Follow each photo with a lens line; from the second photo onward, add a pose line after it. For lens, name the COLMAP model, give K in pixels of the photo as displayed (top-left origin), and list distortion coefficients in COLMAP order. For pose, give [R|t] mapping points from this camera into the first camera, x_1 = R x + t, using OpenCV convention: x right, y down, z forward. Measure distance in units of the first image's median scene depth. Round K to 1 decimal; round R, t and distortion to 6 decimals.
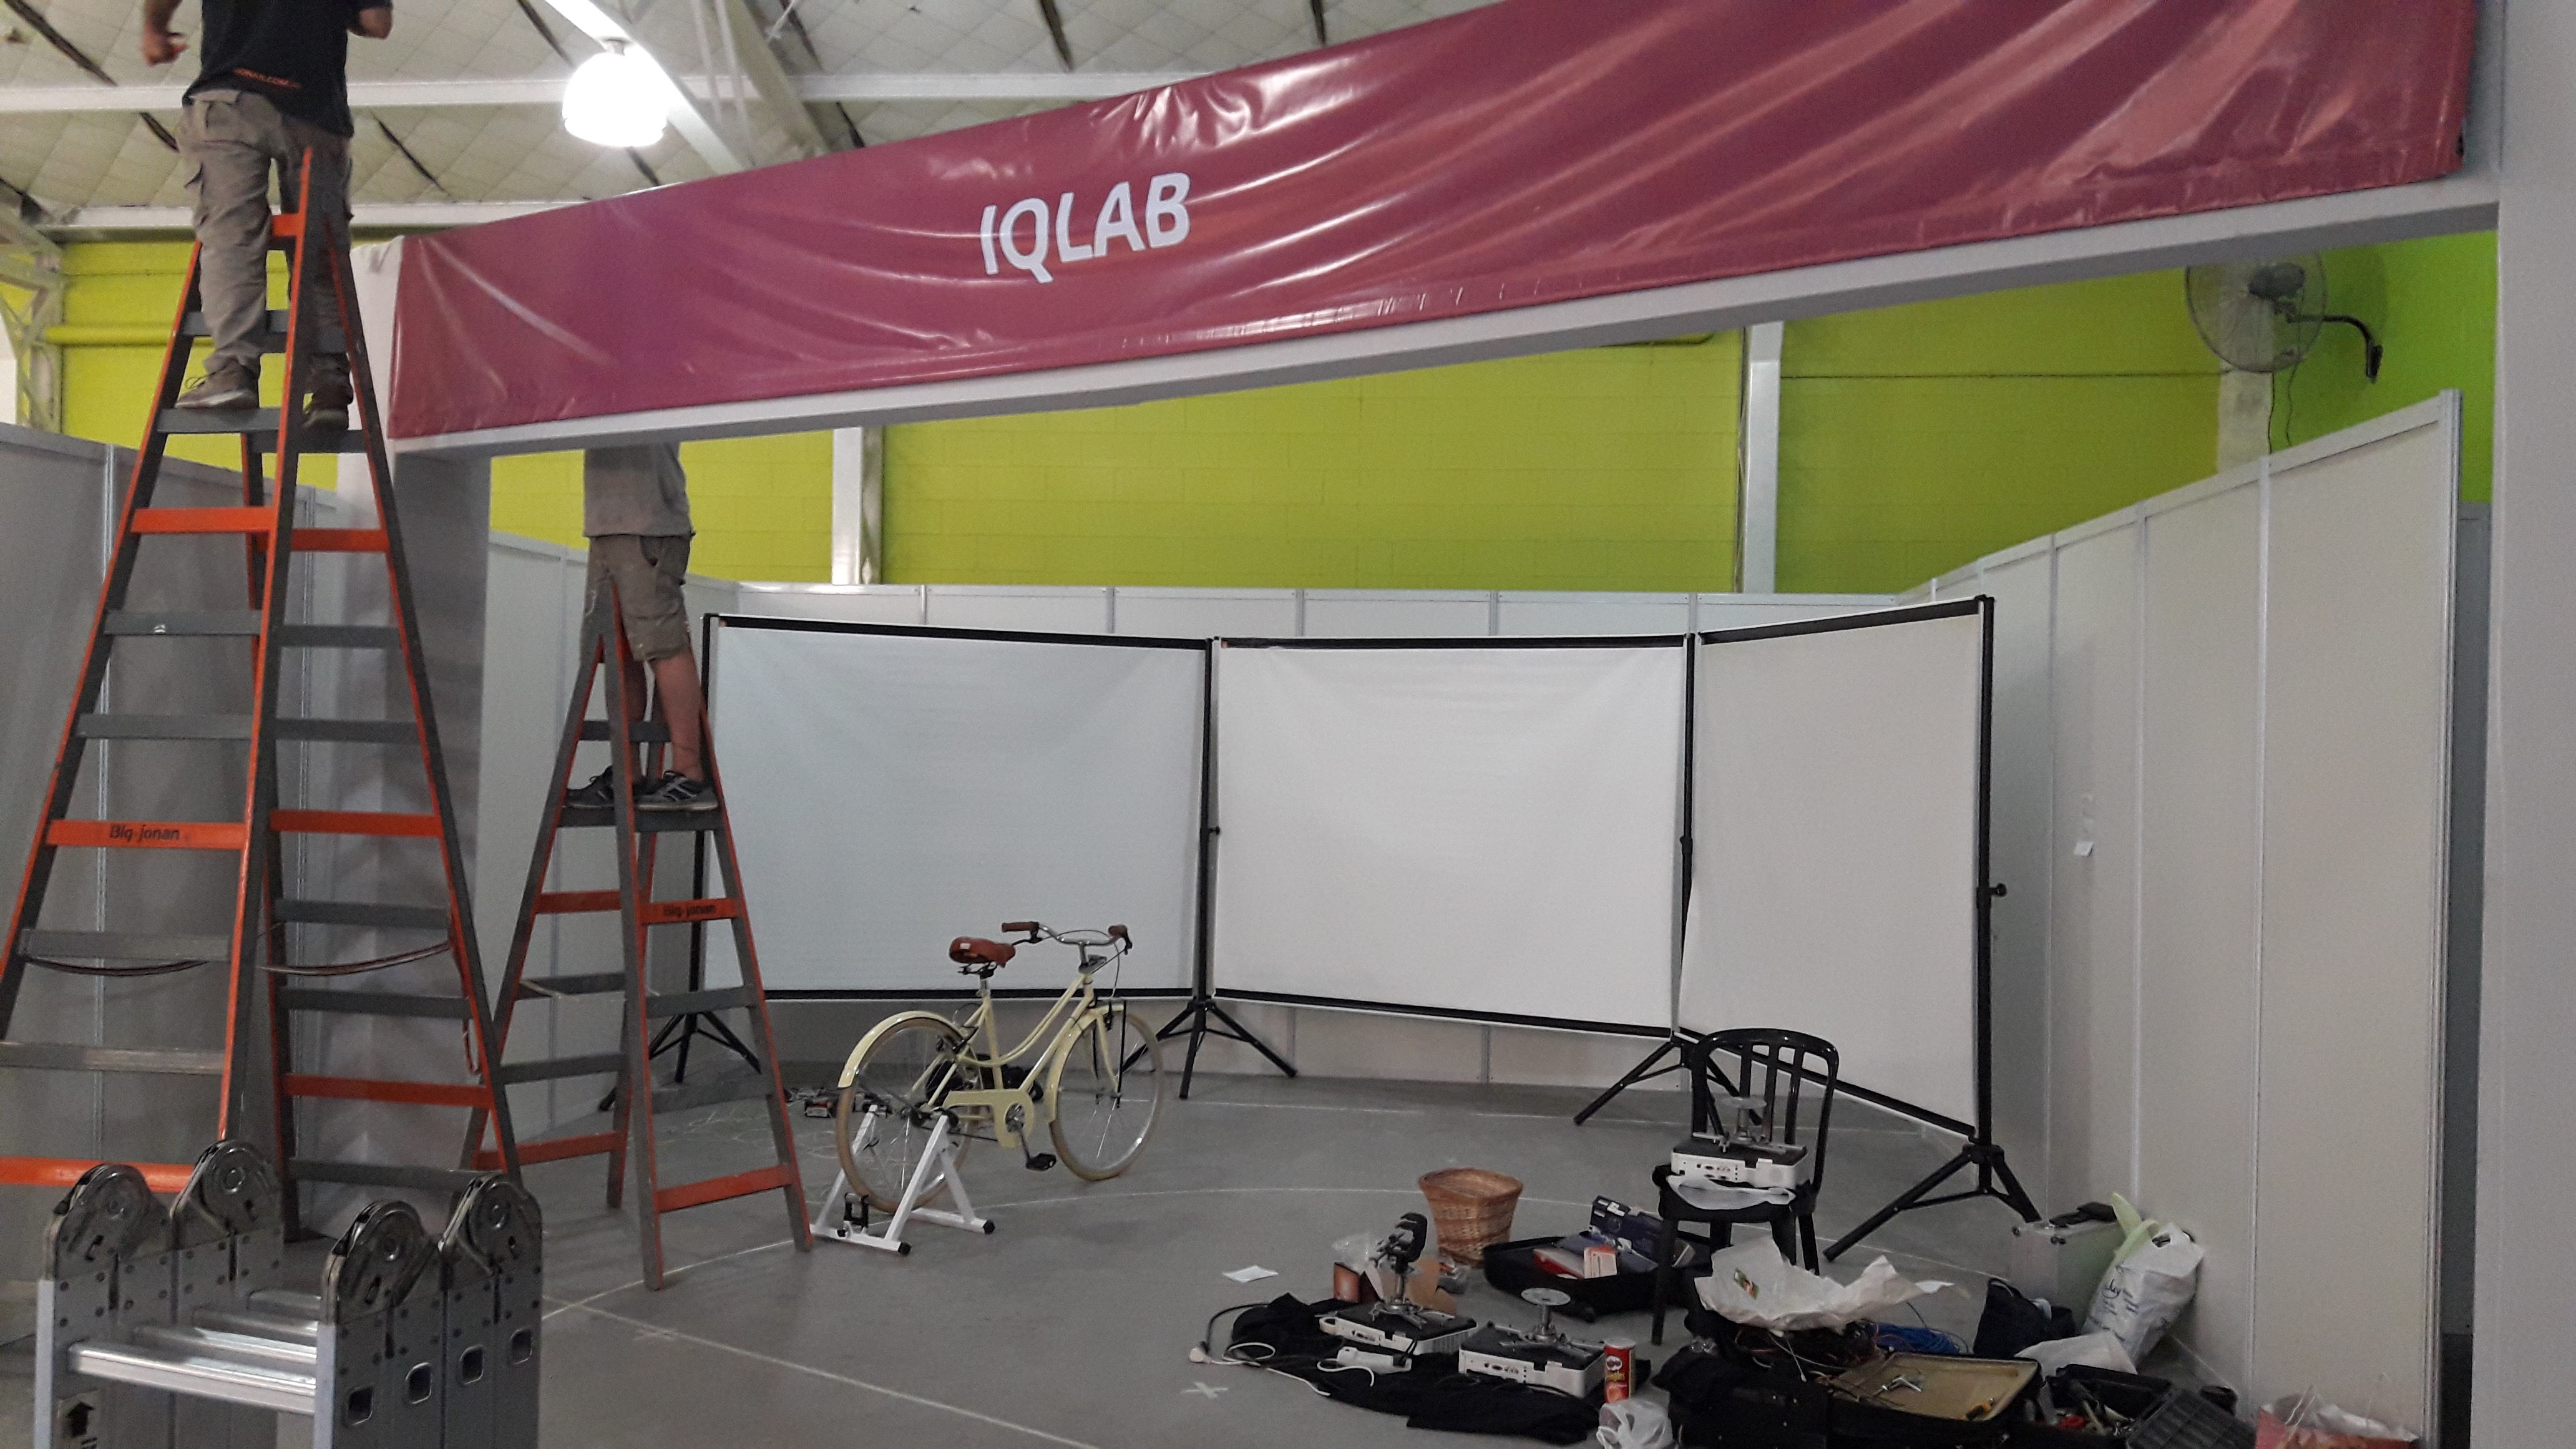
lens RADIAL K [[2094.6, 0, 1288.0], [0, 2094.6, 724.5], [0, 0, 1]] dist [0.086190, -0.135221]
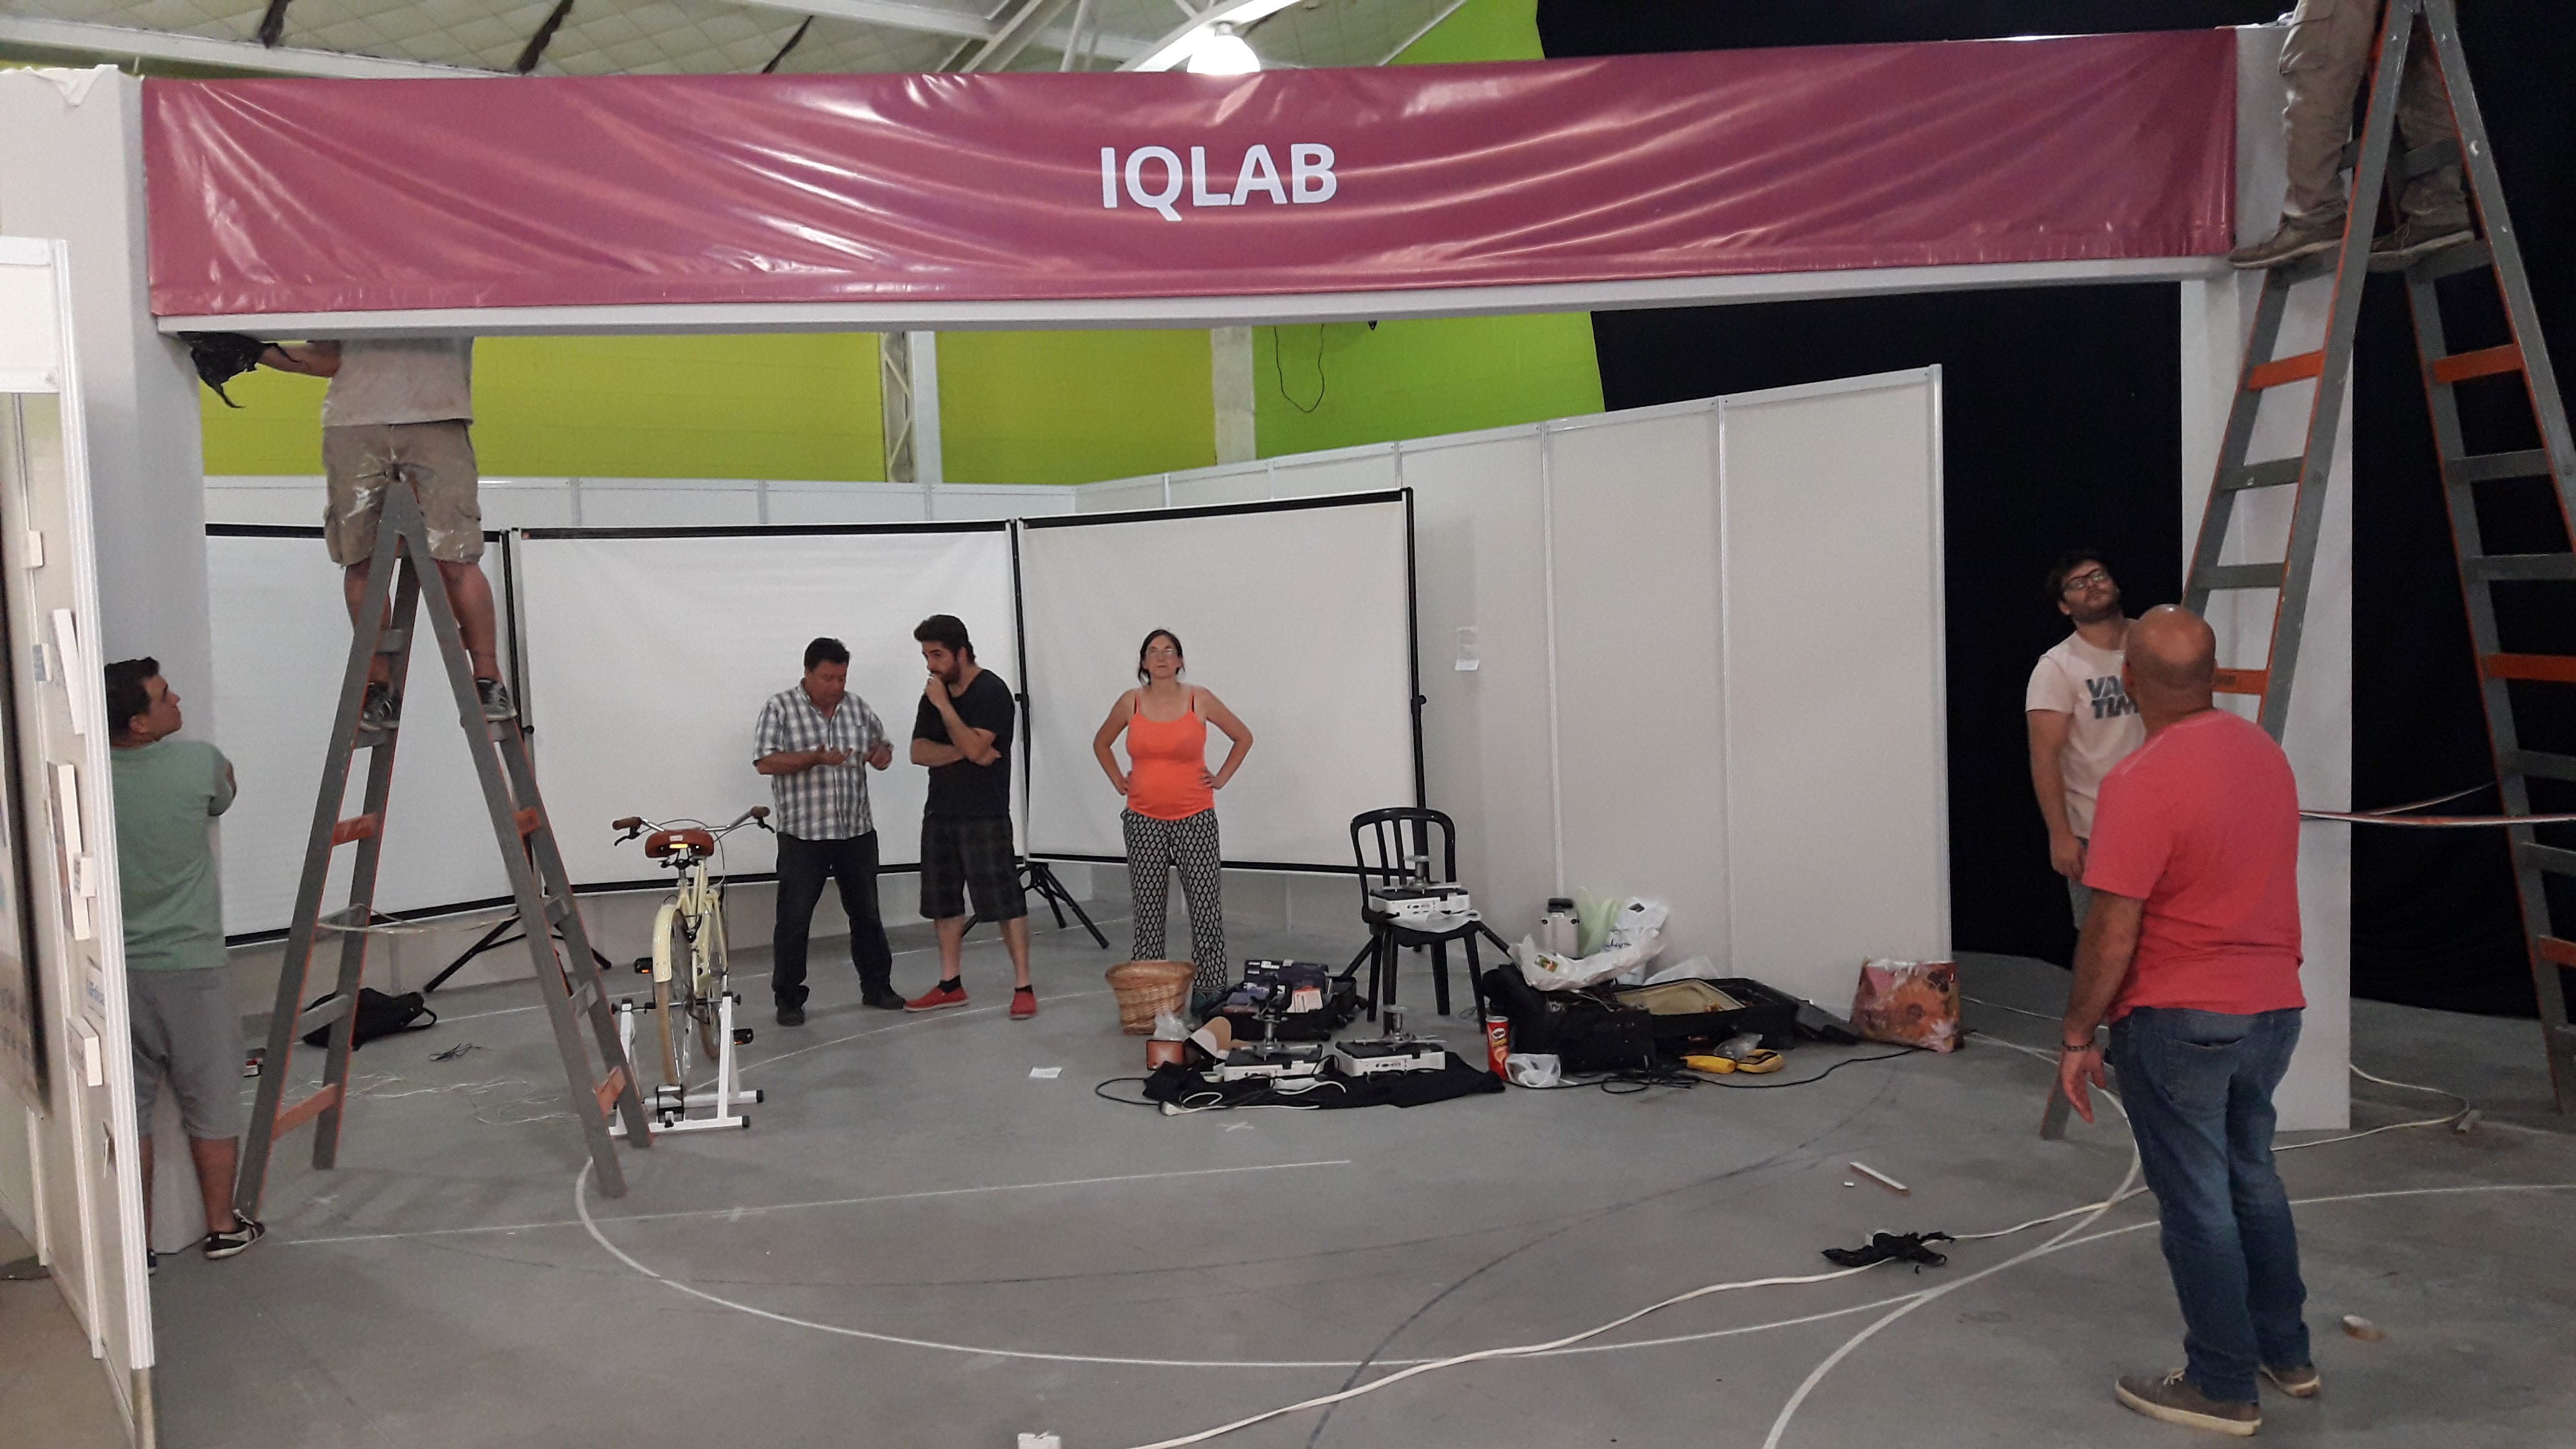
lens RADIAL K [[2042.2, 0, 1324.5], [0, 2042.2, 805.1], [0, 0, 1]] dist [0.072038, -0.001987]
pose [[0.710512, -0.112565, 0.694624, -0.750306], [0.046248, 0.992458, 0.113523, -0.010615], [-0.702164, -0.048534, 0.710359, 0.094292]]
